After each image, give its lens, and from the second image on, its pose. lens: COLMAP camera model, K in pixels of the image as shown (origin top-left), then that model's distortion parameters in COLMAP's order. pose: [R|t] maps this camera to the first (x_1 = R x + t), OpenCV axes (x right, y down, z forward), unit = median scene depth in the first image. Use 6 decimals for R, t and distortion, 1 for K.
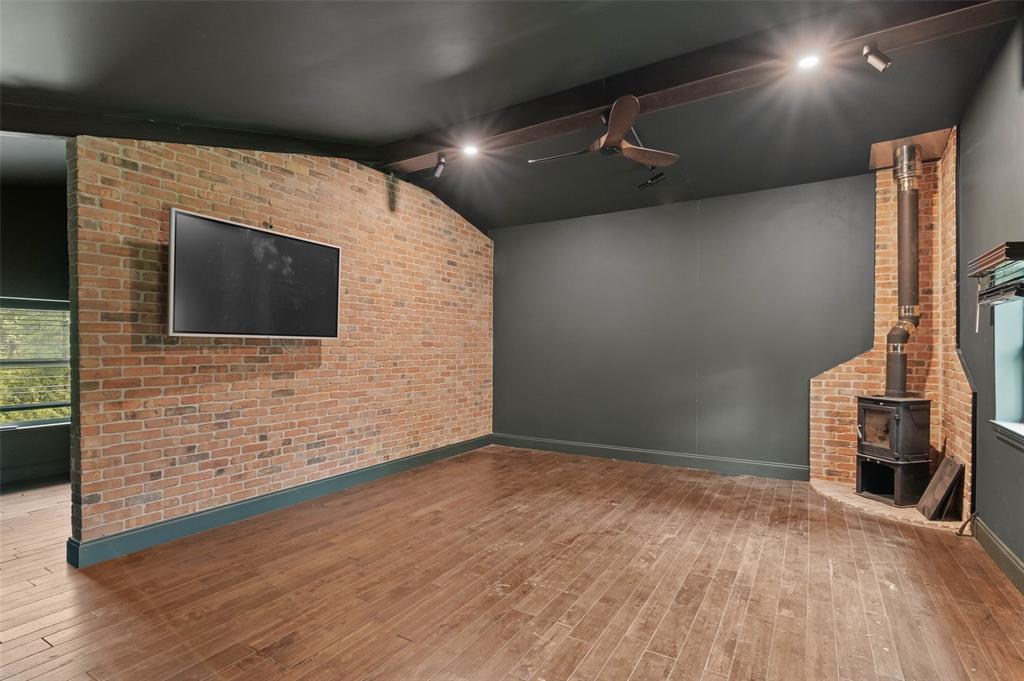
lens RADIAL K [[500.1, 0, 512.2], [0, 500.1, 345.1], [0, 0, 1]] dist [0.002494, 0.000442]
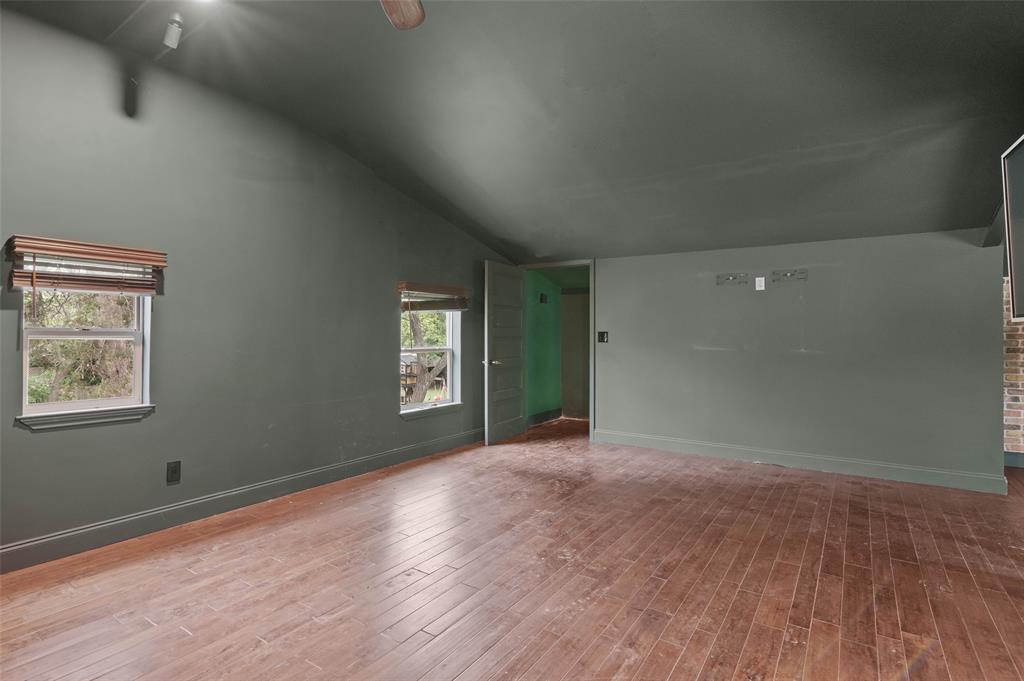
lens RADIAL K [[500.1, 0, 510.9], [0, 500.1, 337.3], [0, 0, 1]] dist [0.002494, 0.000442]
pose [[-0.998437, -0.002605, 0.055830, 0.033276], [-0.002800, 0.999990, -0.003411, 0.009628], [-0.055820, -0.003562, -0.998434, 1.828710]]
